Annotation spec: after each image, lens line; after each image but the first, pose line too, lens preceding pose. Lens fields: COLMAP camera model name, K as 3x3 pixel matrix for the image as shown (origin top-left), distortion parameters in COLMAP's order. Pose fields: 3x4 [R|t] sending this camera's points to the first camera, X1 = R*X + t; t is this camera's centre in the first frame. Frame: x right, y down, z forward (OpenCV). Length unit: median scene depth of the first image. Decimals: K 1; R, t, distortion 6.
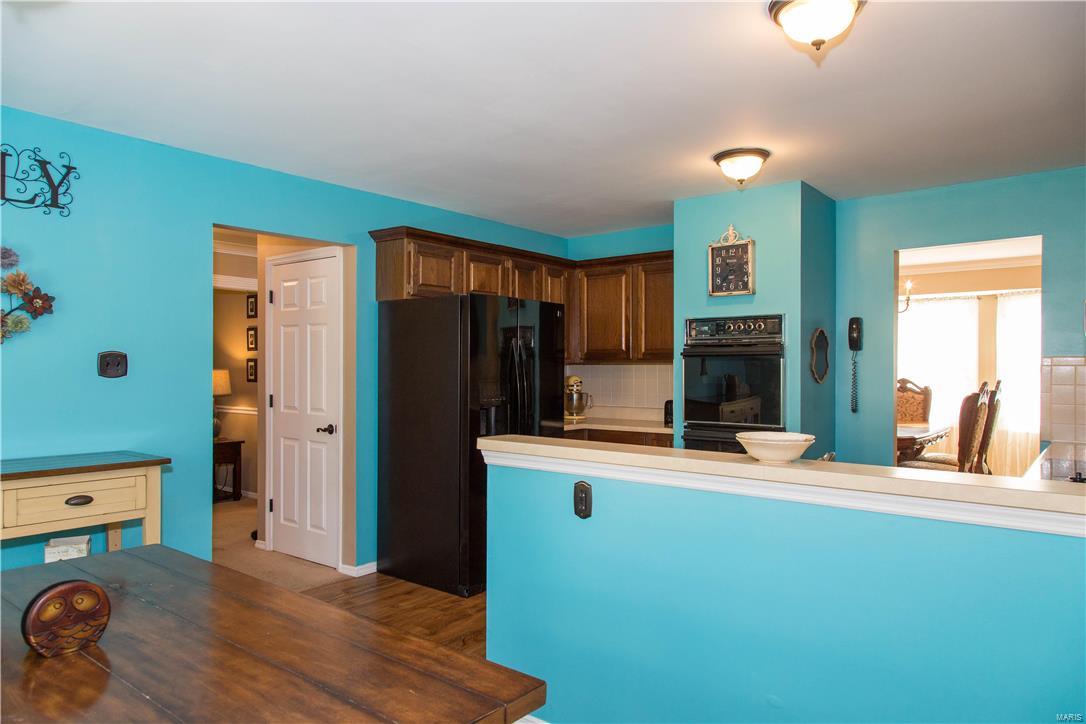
lens RADIAL K [[718.1, 0, 554.6], [0, 718.1, 365.3], [0, 0, 1]] dist [0.007221, 0.007919]
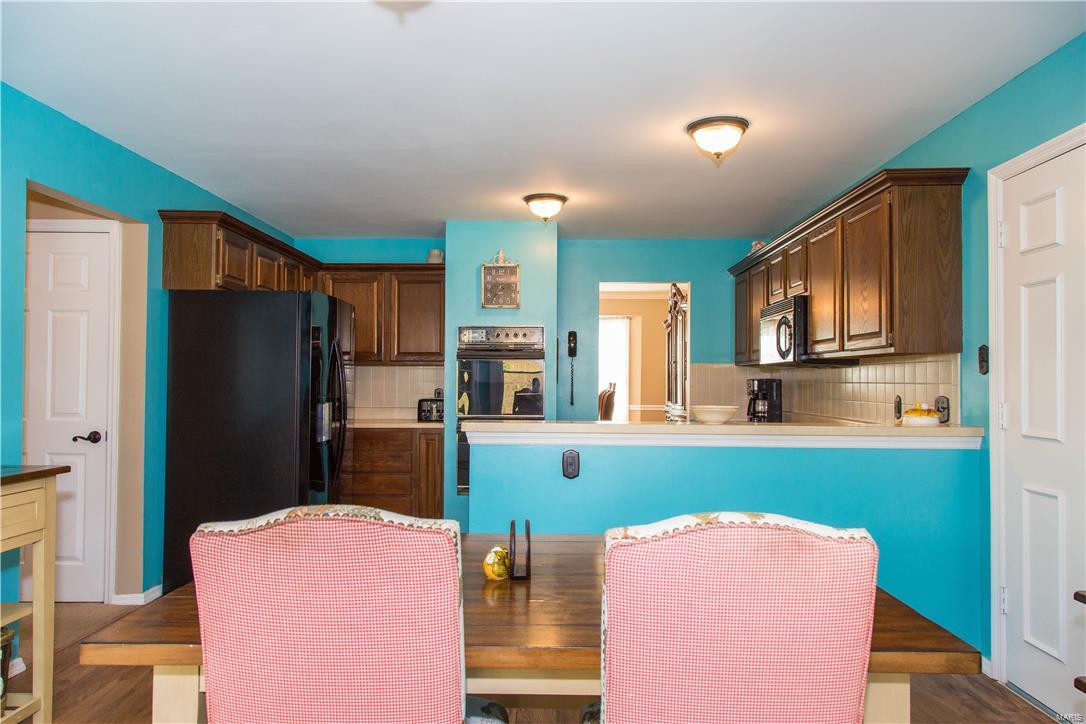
lens RADIAL K [[718.1, 0, 559.6], [0, 718.1, 364.0], [0, 0, 1]] dist [0.007221, 0.007919]
pose [[0.785050, 0.015030, 0.619250, -0.416115], [-0.004442, 0.999816, -0.018635, 0.017355], [-0.619417, 0.011879, 0.784972, 0.001600]]
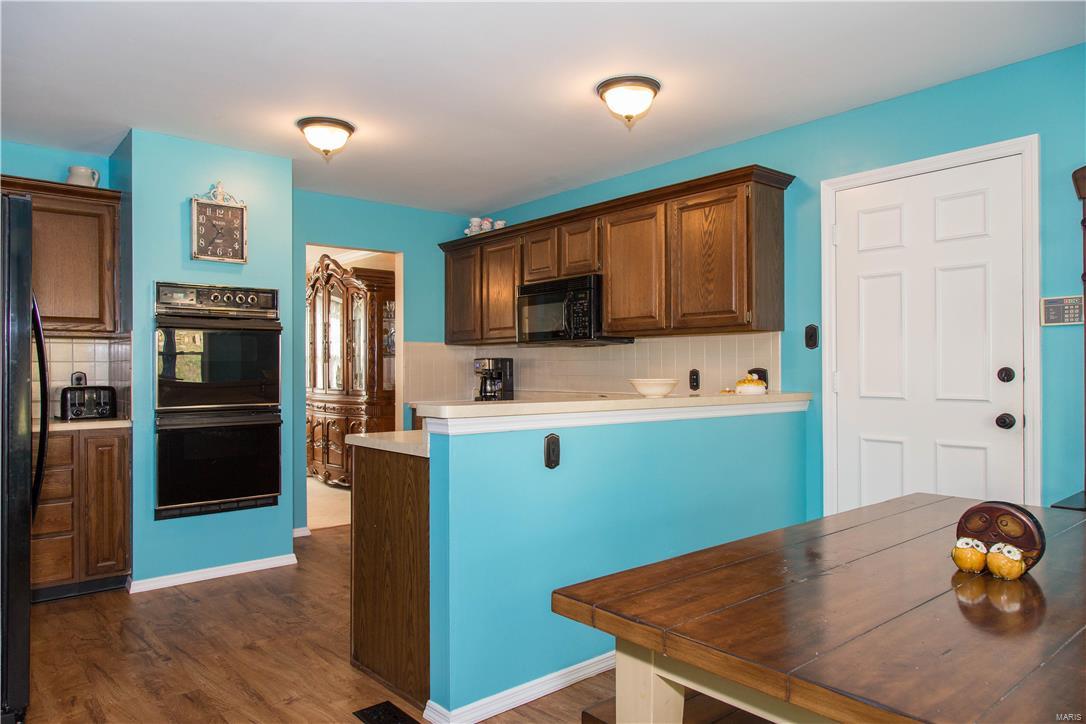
lens RADIAL K [[718.1, 0, 552.7], [0, 718.1, 364.5], [0, 0, 1]] dist [0.007221, 0.007919]
pose [[0.193062, 0.001488, 0.981185, -0.548677], [0.000866, 0.999998, -0.001687, 0.031862], [-0.981186, 0.001175, 0.193060, 0.423640]]
